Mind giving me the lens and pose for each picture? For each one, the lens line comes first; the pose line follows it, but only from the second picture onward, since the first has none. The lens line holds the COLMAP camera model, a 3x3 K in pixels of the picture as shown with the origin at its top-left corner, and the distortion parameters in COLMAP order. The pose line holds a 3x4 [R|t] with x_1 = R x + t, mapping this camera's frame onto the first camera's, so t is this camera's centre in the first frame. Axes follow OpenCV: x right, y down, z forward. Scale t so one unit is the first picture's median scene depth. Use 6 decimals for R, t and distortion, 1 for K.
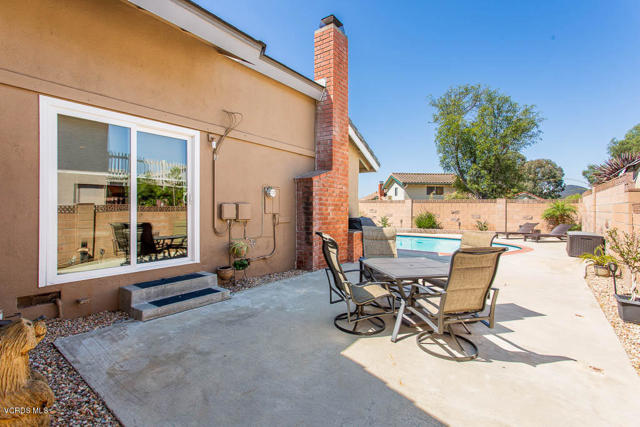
lens RADIAL K [[301.4, 0, 319.7], [0, 301.4, 208.4], [0, 0, 1]] dist [-0.001434, 0.001171]
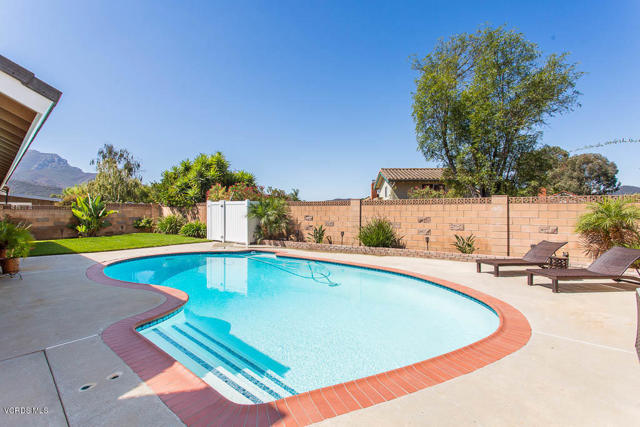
lens RADIAL K [[301.4, 0, 320.6], [0, 301.4, 208.9], [0, 0, 1]] dist [-0.001434, 0.001171]
pose [[0.995180, -0.007190, -0.097802, 0.258054], [0.005834, 0.999883, -0.014140, -0.001452], [0.097892, 0.013501, 0.995105, 0.321996]]
